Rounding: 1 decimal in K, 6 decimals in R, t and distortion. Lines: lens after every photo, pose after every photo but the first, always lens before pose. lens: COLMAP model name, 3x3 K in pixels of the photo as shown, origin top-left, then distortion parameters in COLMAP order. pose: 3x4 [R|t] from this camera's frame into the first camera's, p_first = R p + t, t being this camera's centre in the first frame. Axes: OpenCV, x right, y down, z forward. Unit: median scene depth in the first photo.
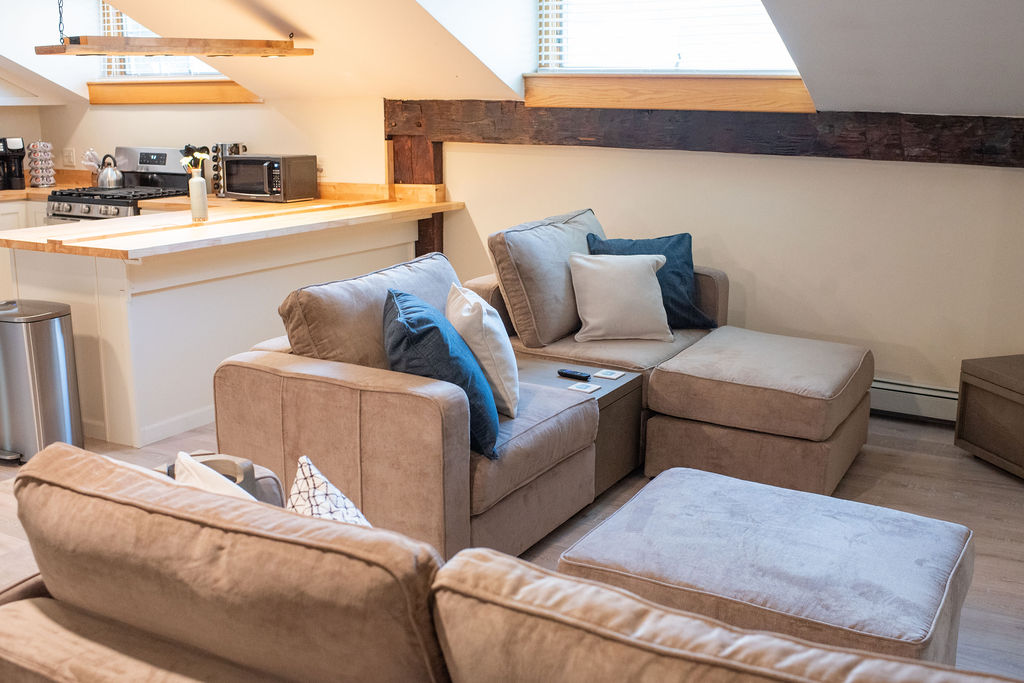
lens RADIAL K [[1102.0, 0, 512.0], [0, 1102.0, 341.5], [0, 0, 1]] dist [-0.115947, 0.154917]
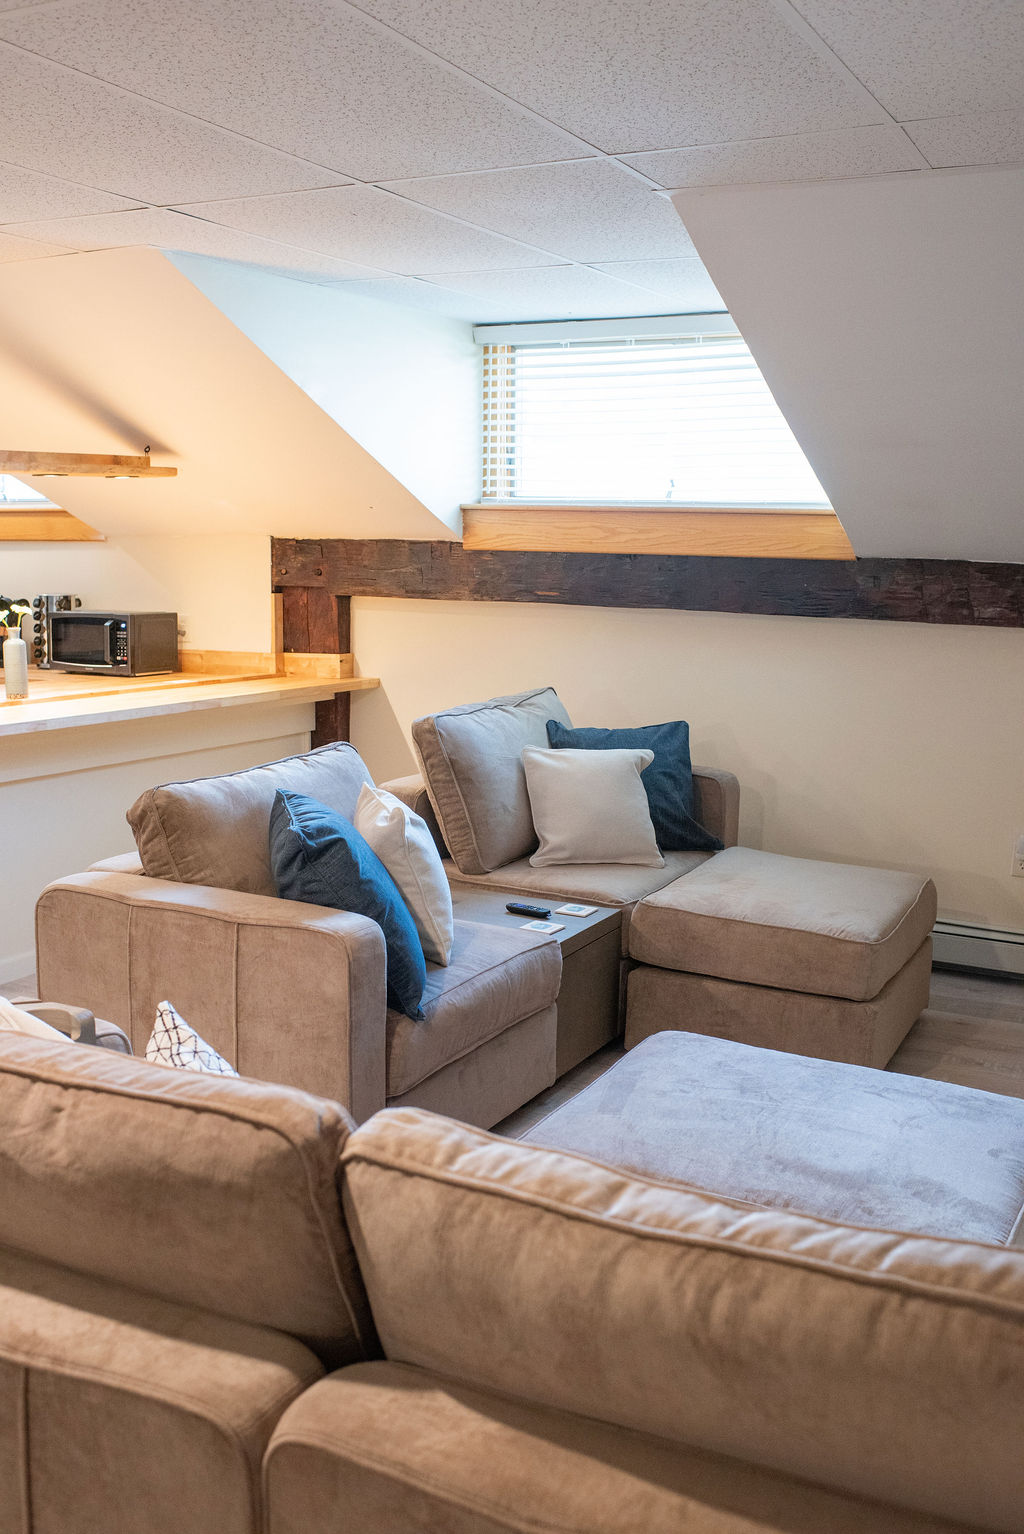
lens RADIAL K [[1540.8, 0, 484.4], [0, 1540.8, 771.0], [0, 0, 1]] dist [-0.110797, 0.135577]
pose [[0.999593, 0.007420, 0.027555, -0.001603], [-0.005413, 0.997375, -0.072209, 0.010581], [-0.028018, 0.072030, 0.997009, -0.023029]]
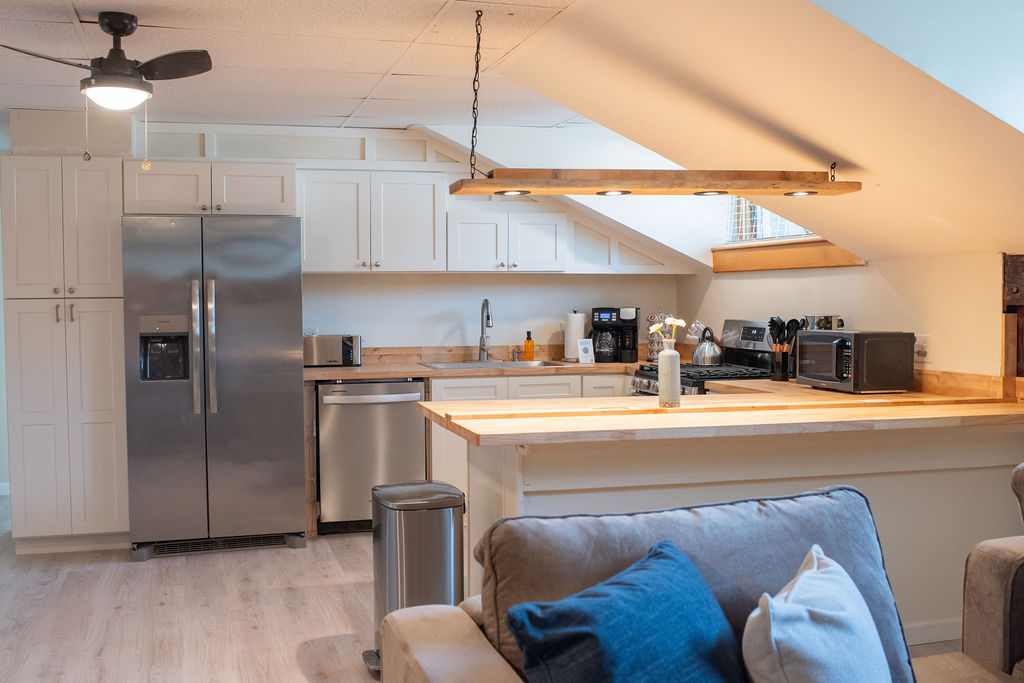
lens RADIAL K [[1075.8, 0, 512.0], [0, 1075.8, 341.5], [0, 0, 1]] dist [-0.118435, 0.154041]
pose [[0.717711, 0.025656, -0.695869, 0.164327], [-0.146687, 0.982467, -0.115069, -0.057003], [0.680716, 0.184661, 0.708891, 0.415713]]
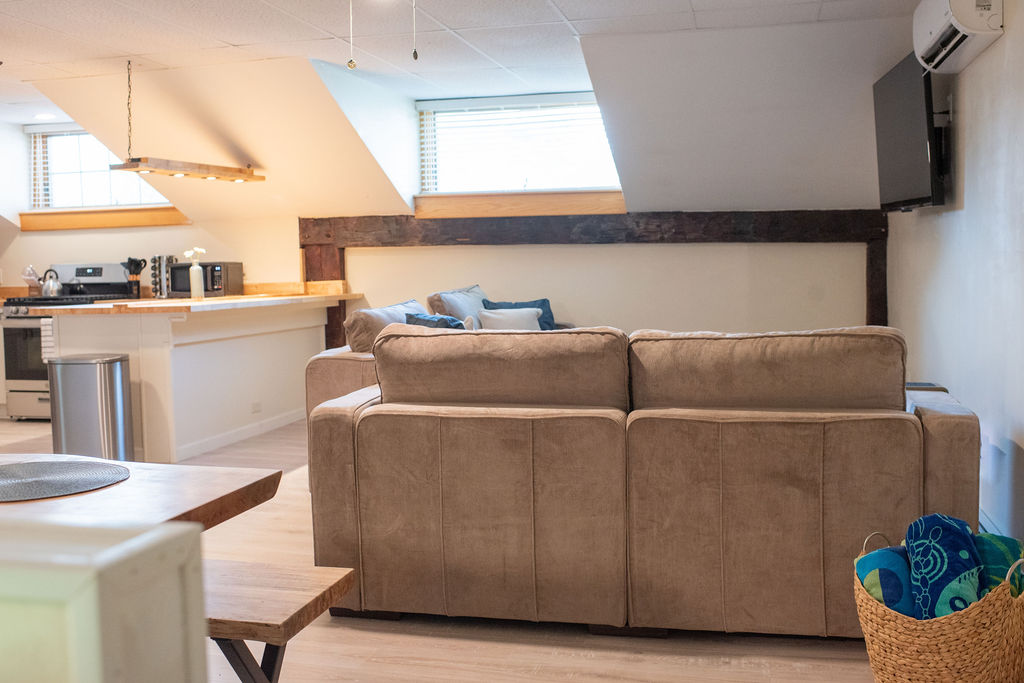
lens RADIAL K [[1075.8, 0, 512.0], [0, 1075.8, 341.5], [0, 0, 1]] dist [-0.118435, 0.154041]
pose [[0.961460, -0.039850, 0.272043, -0.292035], [0.080437, 0.986919, -0.139714, 0.162966], [-0.262917, 0.156212, 0.952089, -0.348709]]
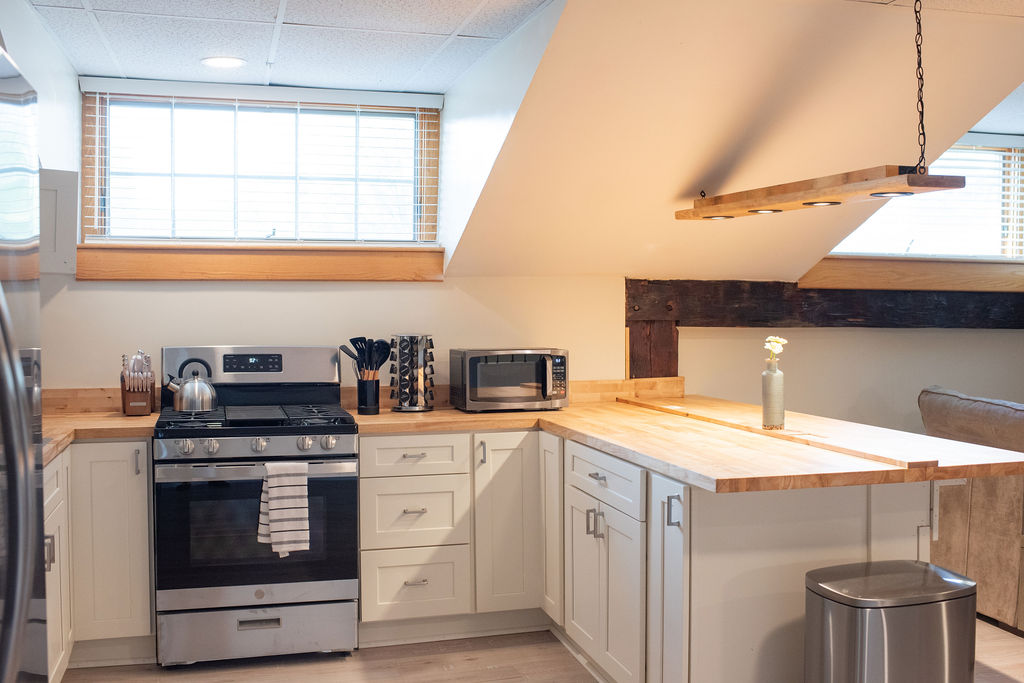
lens RADIAL K [[1028.5, 0, 499.2], [0, 1028.5, 341.7], [0, 0, 1]] dist [-0.110797, 0.135577]
pose [[0.705568, -0.024126, 0.708232, -0.957944], [0.155719, 0.980271, -0.121740, -0.120896], [-0.691322, 0.196181, 0.695404, 0.685601]]
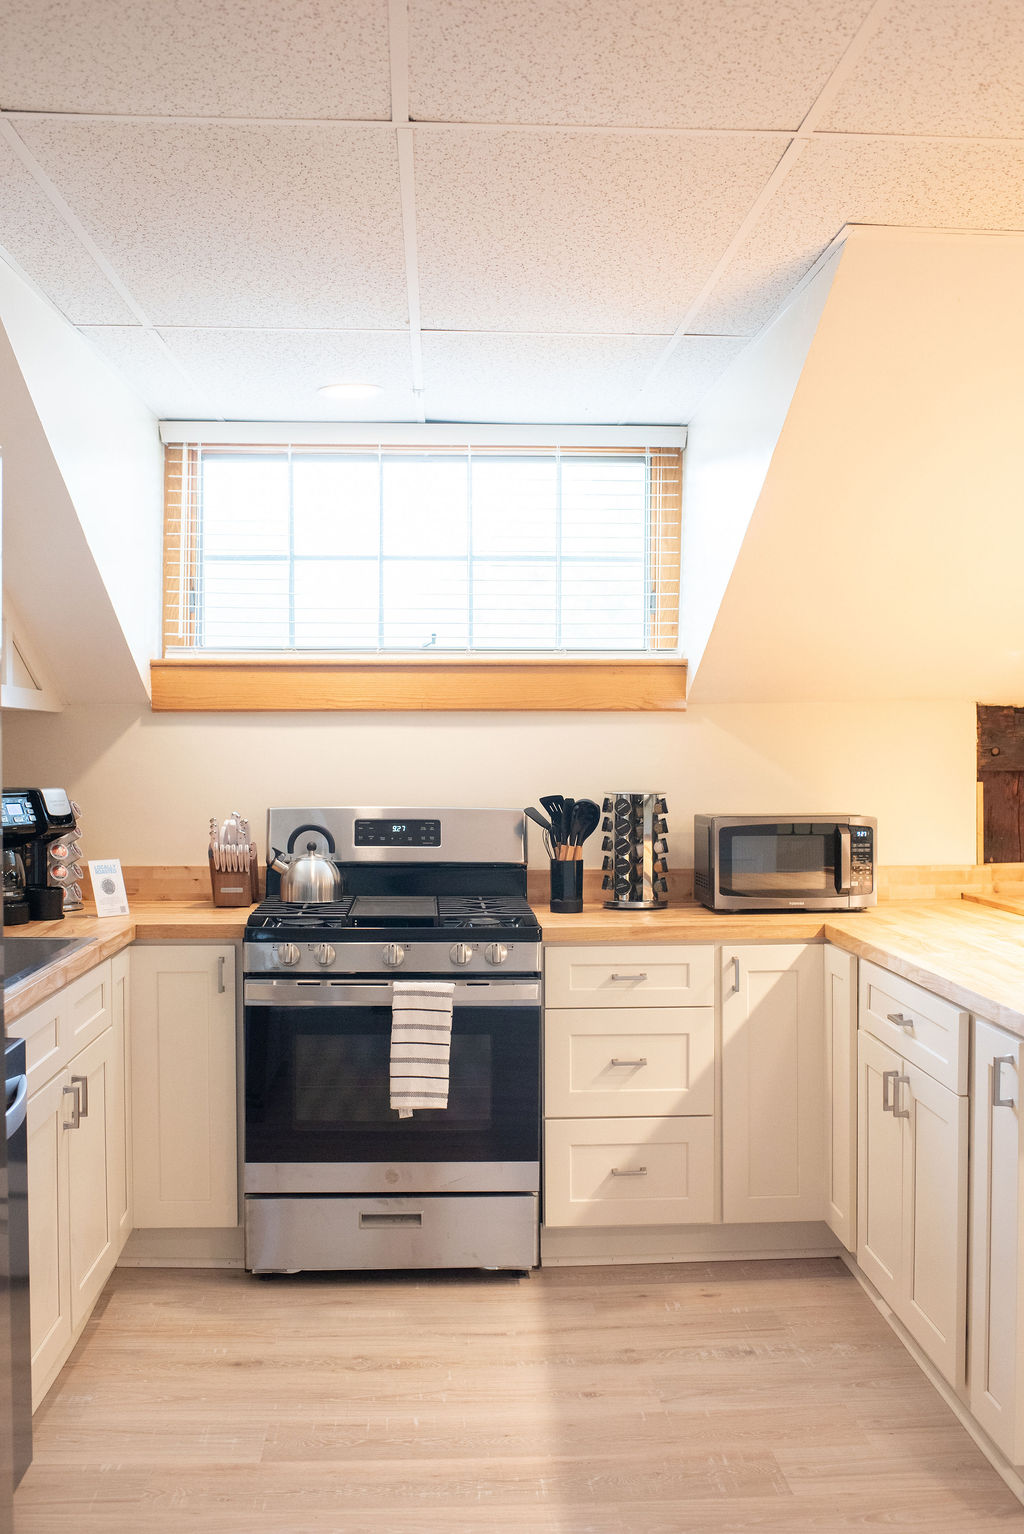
lens RADIAL K [[1540.8, 0, 484.4], [0, 1540.8, 771.0], [0, 0, 1]] dist [-0.110797, 0.135577]
pose [[0.847323, -0.008833, 0.531004, -0.917048], [0.117228, 0.978309, -0.170788, -0.119056], [-0.517977, 0.206961, 0.829980, 0.669847]]
